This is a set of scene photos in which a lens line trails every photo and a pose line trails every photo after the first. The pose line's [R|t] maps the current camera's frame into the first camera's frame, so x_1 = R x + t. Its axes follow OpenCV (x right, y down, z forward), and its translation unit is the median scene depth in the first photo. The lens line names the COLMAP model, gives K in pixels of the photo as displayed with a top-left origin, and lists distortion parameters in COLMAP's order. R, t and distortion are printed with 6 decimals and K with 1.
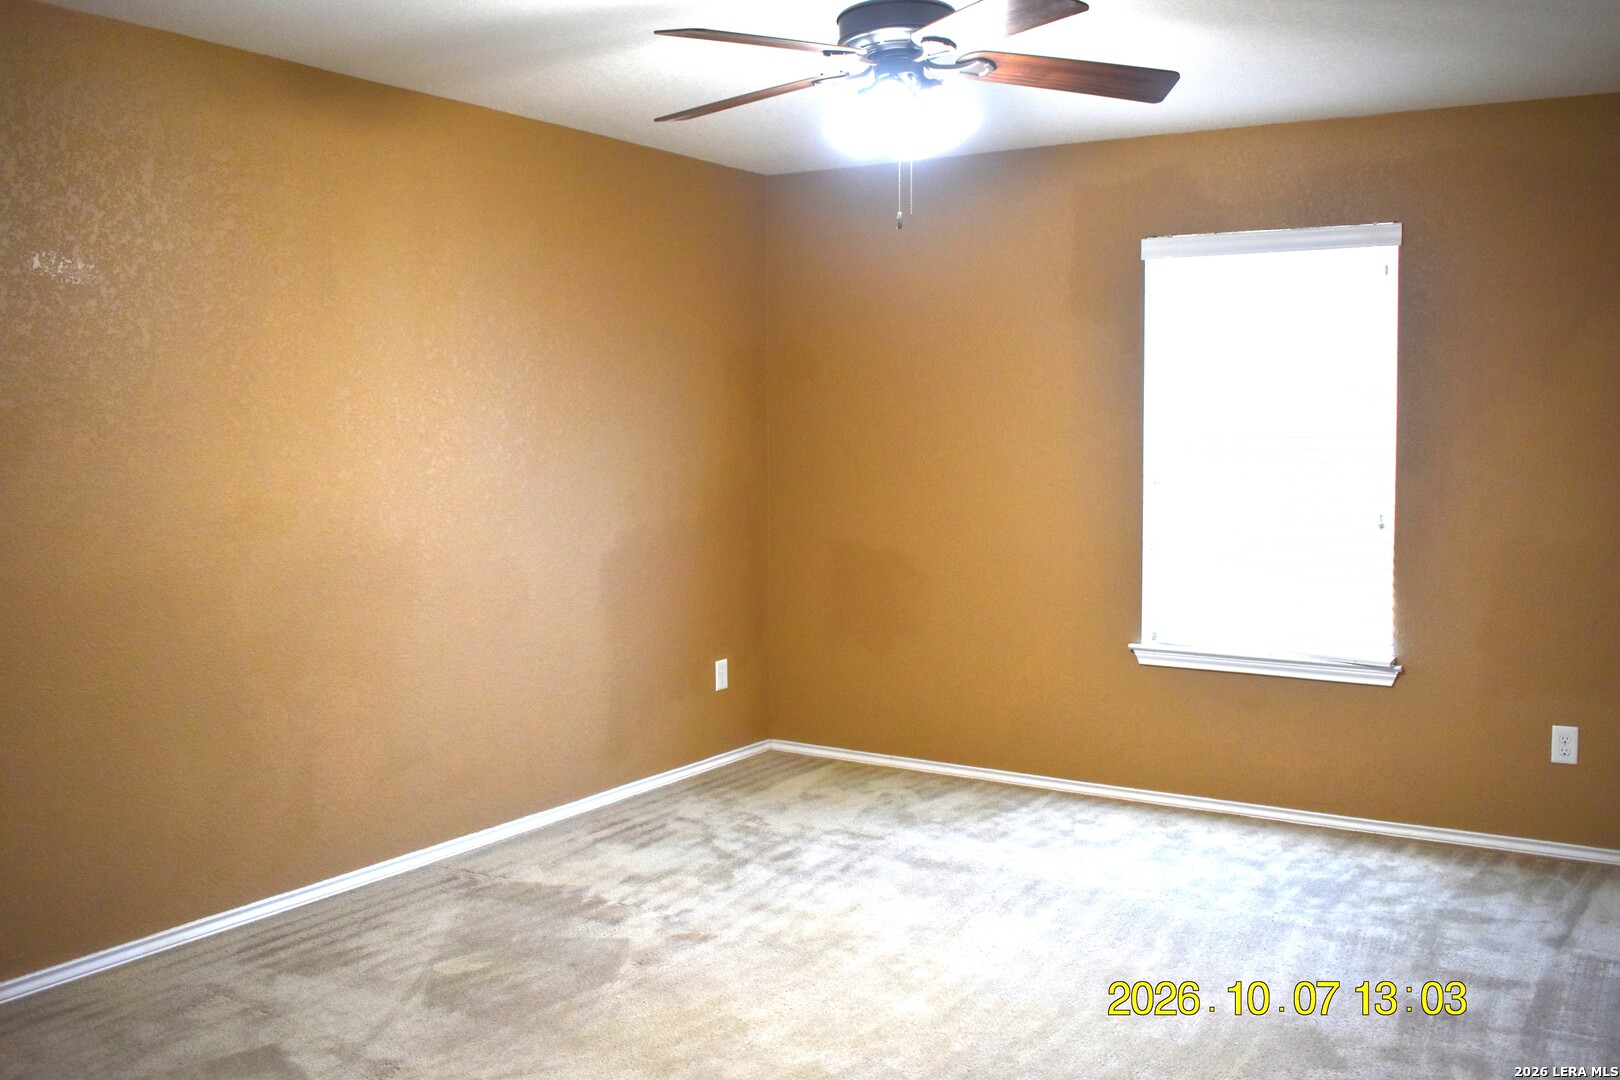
lens RADIAL K [[1459.7, 0, 810.4], [0, 1459.7, 540.0], [0, 0, 1]] dist [-0.088010, 0.024243]
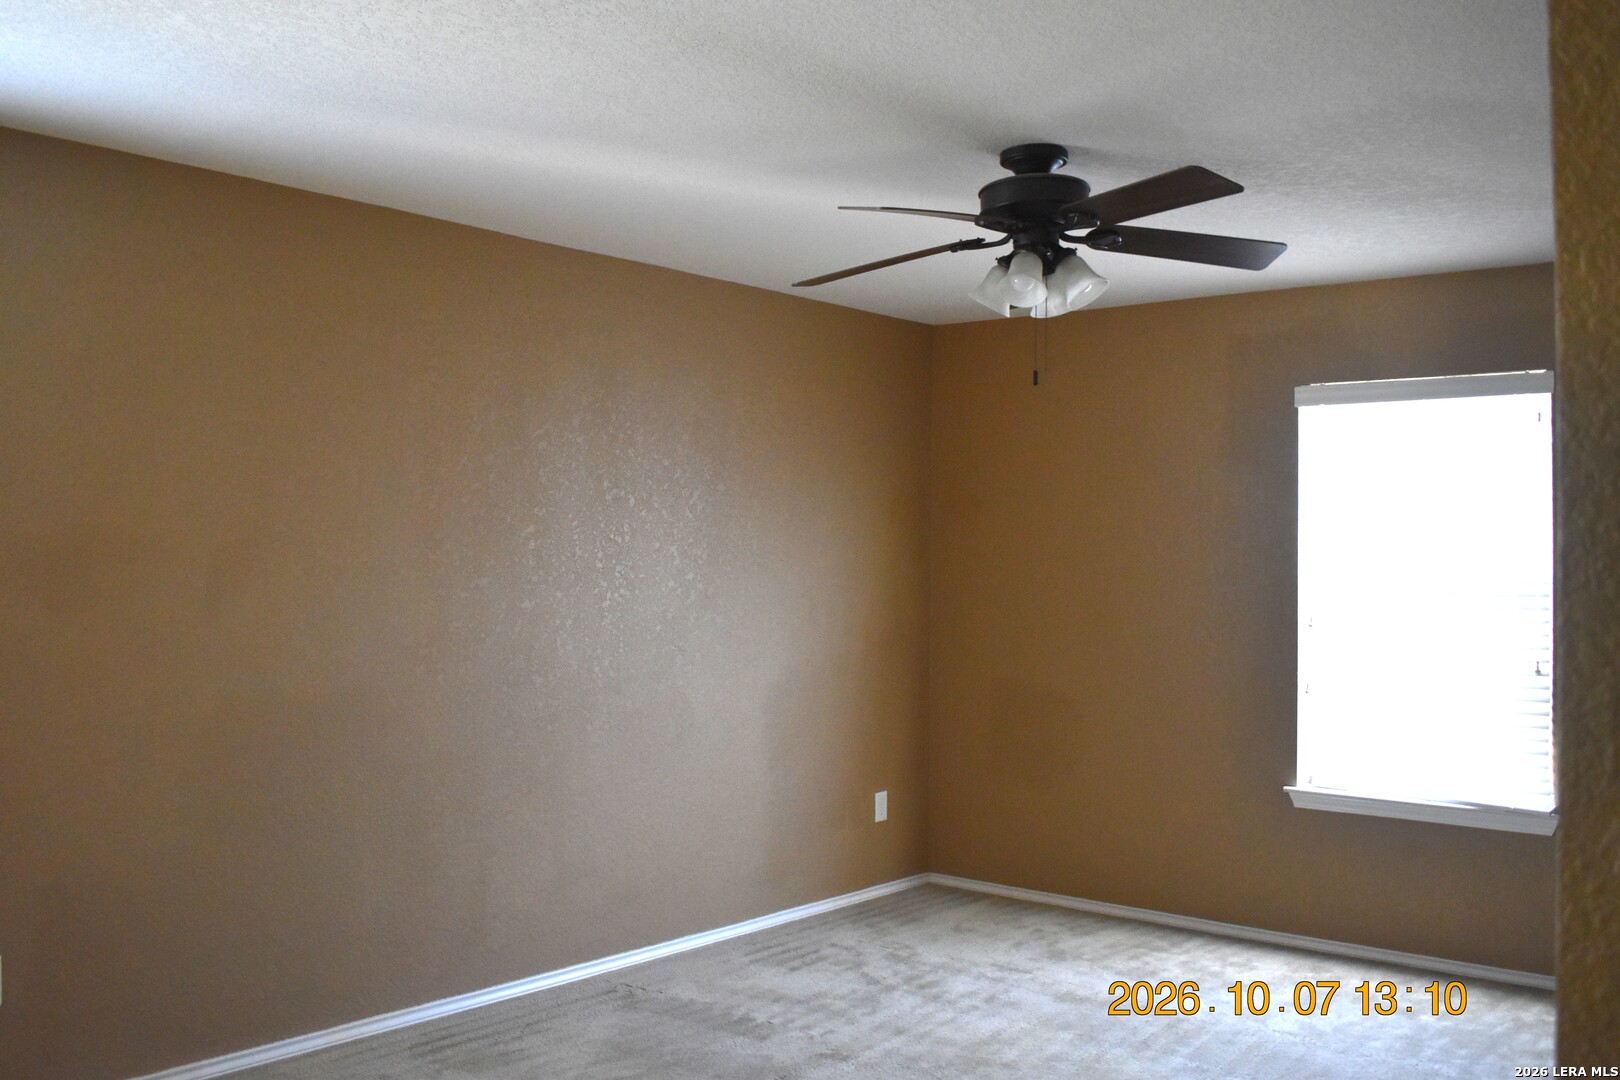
lens RADIAL K [[1467.0, 0, 803.9], [0, 1467.0, 538.2], [0, 0, 1]] dist [-0.077077, 0.000000]
pose [[0.991289, 0.010378, -0.131297, 0.025456], [-0.022695, 0.995439, -0.092662, 0.001468], [0.129737, 0.094835, 0.987003, -0.054665]]
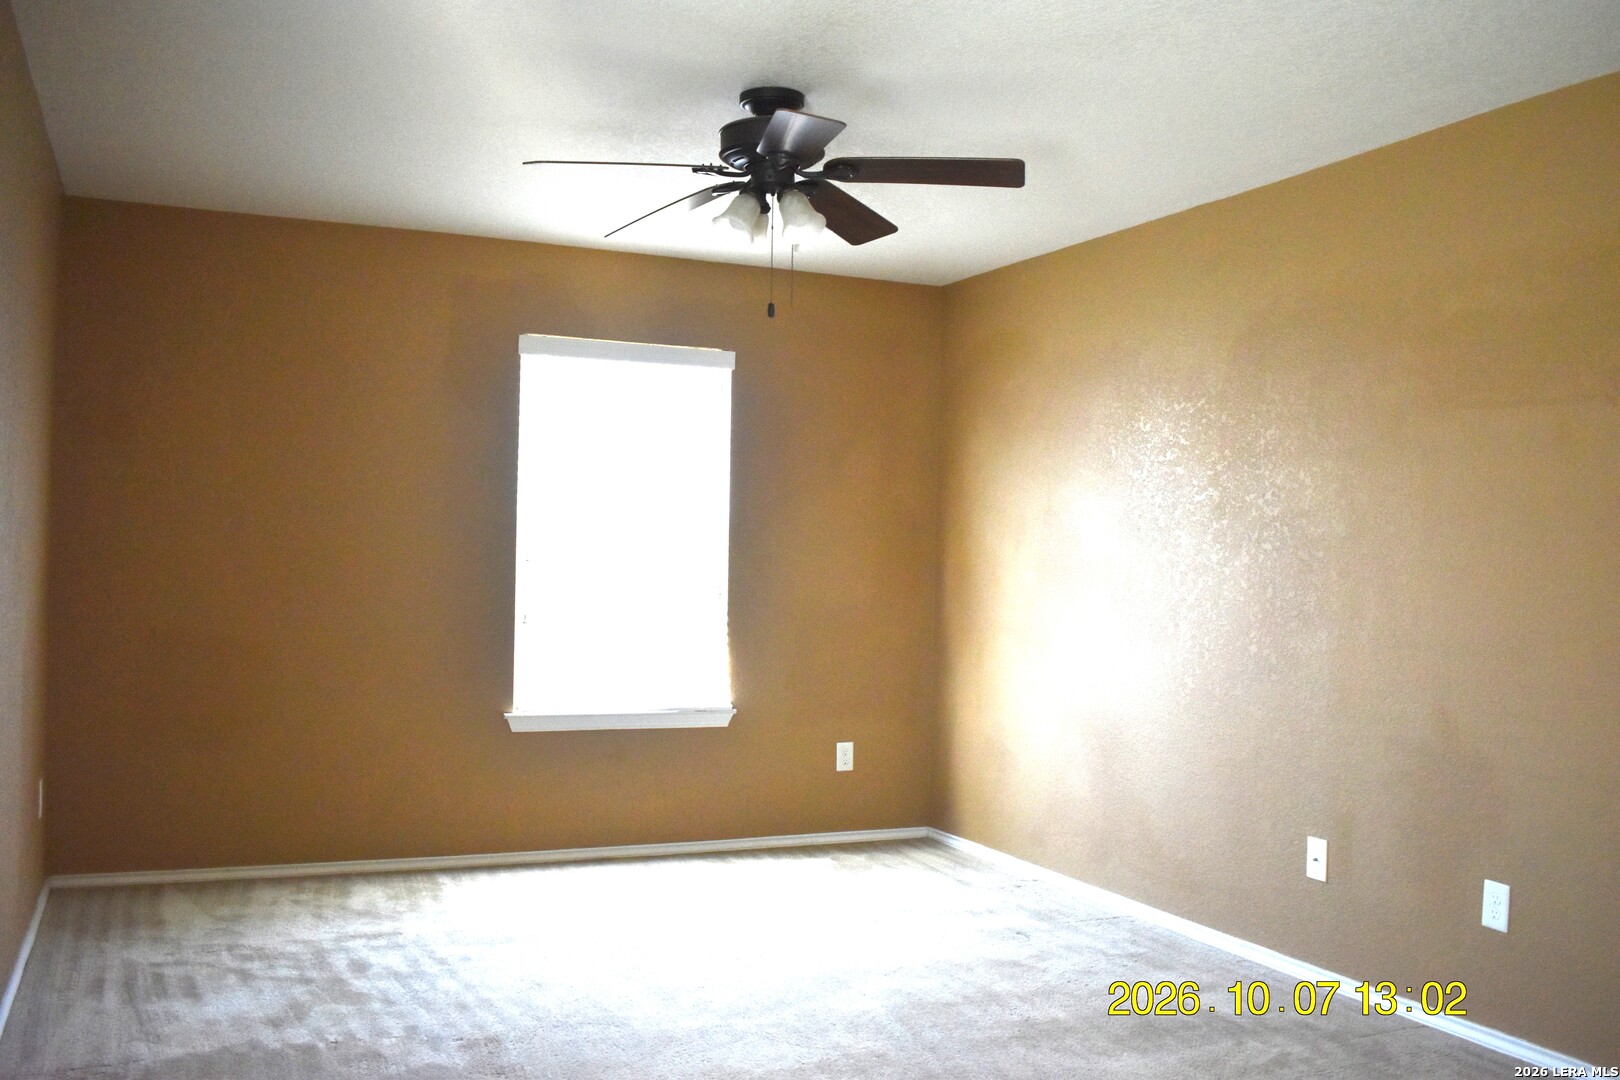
lens RADIAL K [[1459.7, 0, 811.0], [0, 1459.7, 542.7], [0, 0, 1]] dist [-0.088010, 0.024243]
pose [[0.543027, 0.022557, 0.839412, -0.633117], [0.041785, 0.997675, -0.053841, 0.016127], [-0.838675, 0.064312, 0.540822, 0.275967]]
